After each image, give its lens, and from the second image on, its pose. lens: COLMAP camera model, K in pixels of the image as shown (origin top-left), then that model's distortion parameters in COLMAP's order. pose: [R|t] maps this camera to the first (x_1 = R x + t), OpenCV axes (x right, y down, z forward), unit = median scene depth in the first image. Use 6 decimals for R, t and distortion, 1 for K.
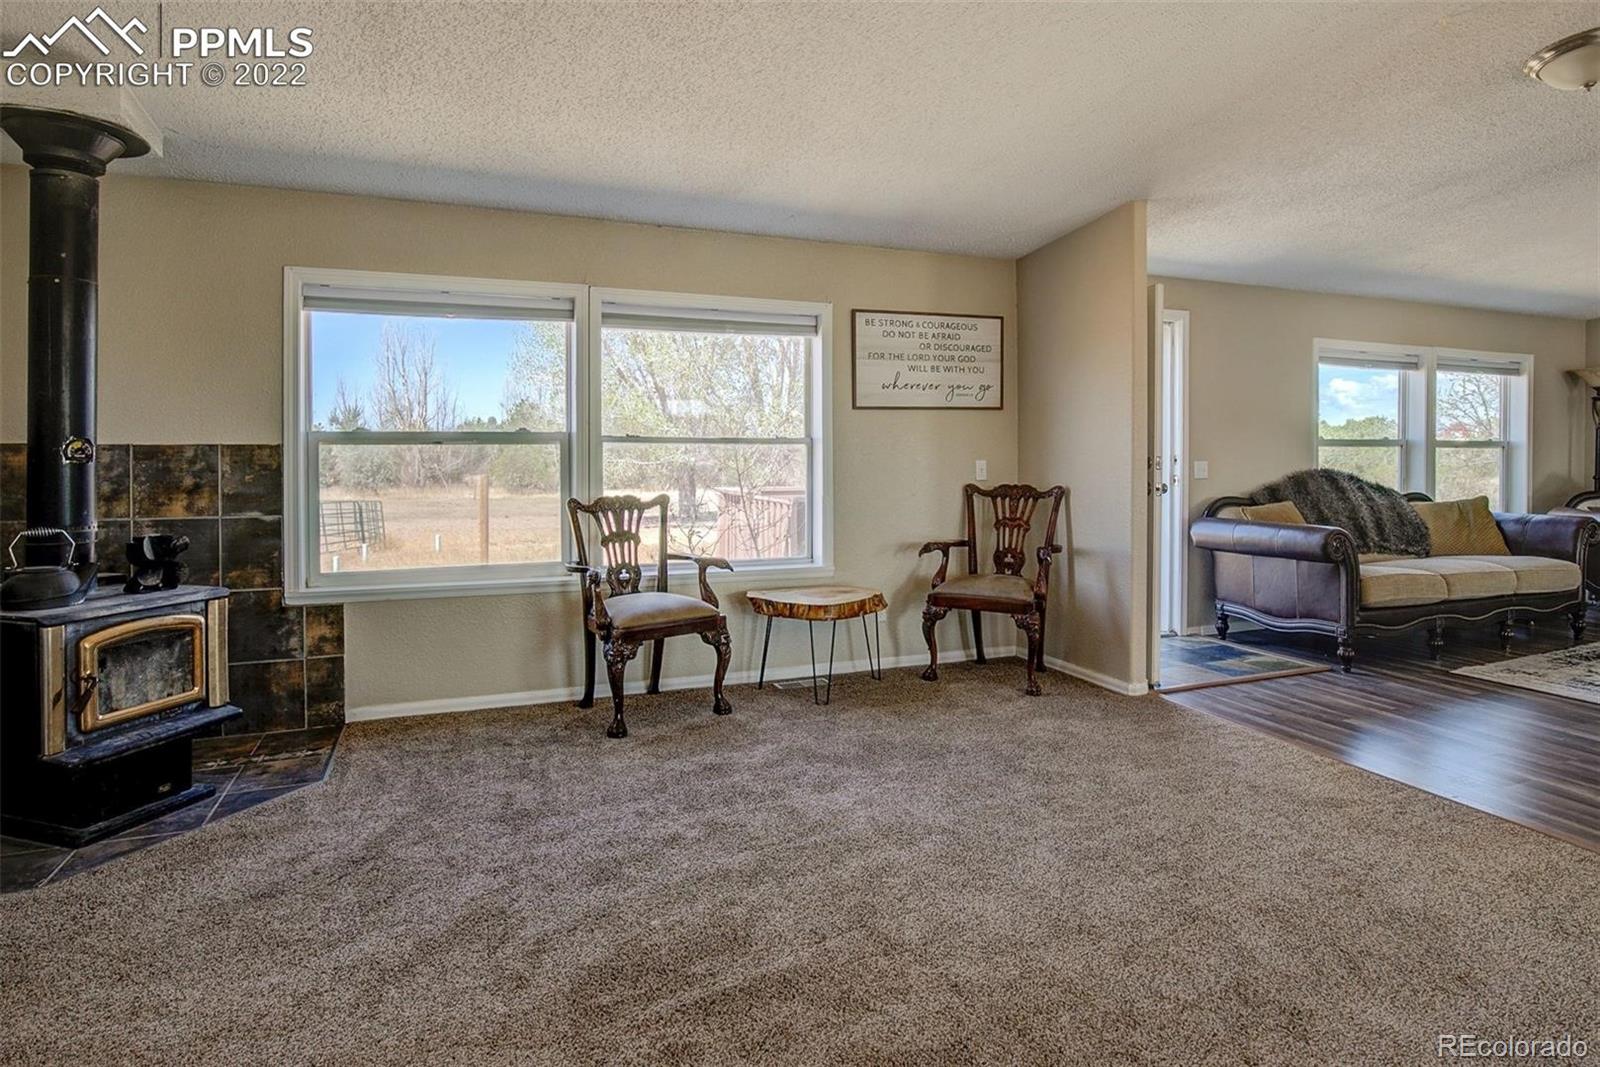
lens RADIAL K [[887.0, 0, 836.2], [0, 887.0, 463.8], [0, 0, 1]] dist [-0.015617, -0.000680]
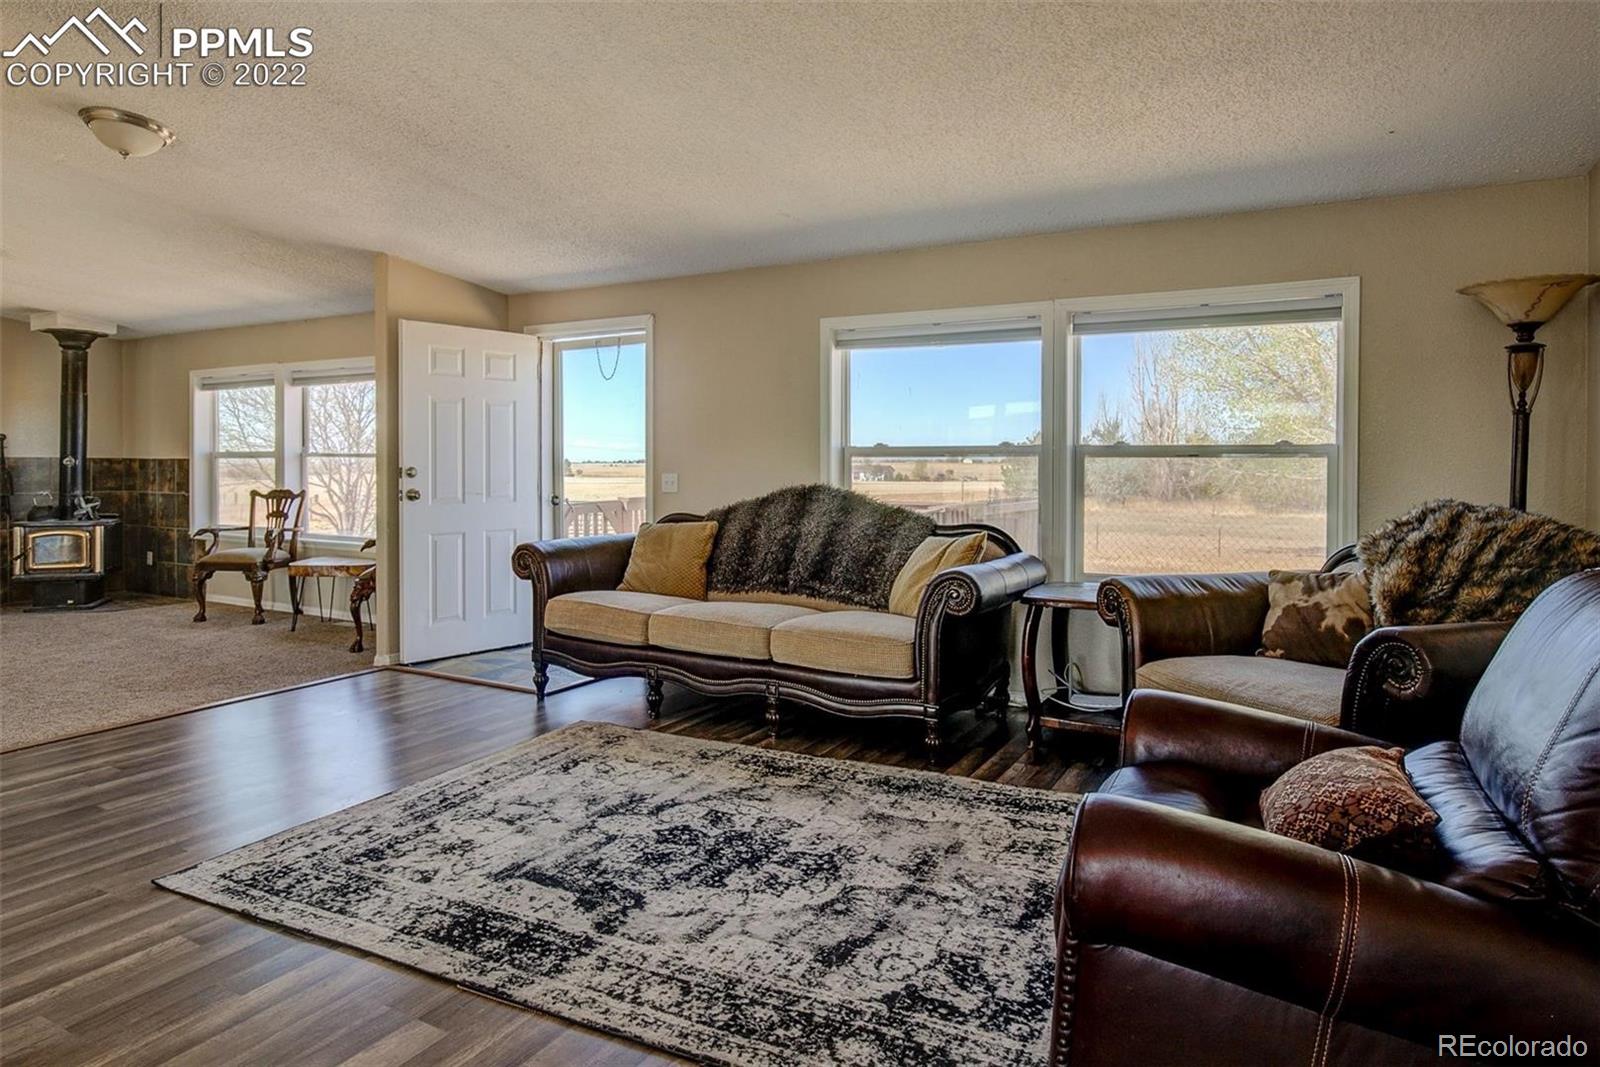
lens RADIAL K [[908.0, 0, 810.7], [0, 908.0, 492.1], [0, 0, 1]] dist [-0.016001, -0.000732]
pose [[0.630594, 0.026612, -0.775657, 1.824365], [-0.014074, 0.999640, 0.022854, -0.012411], [0.775985, -0.003495, 0.630741, 0.765821]]
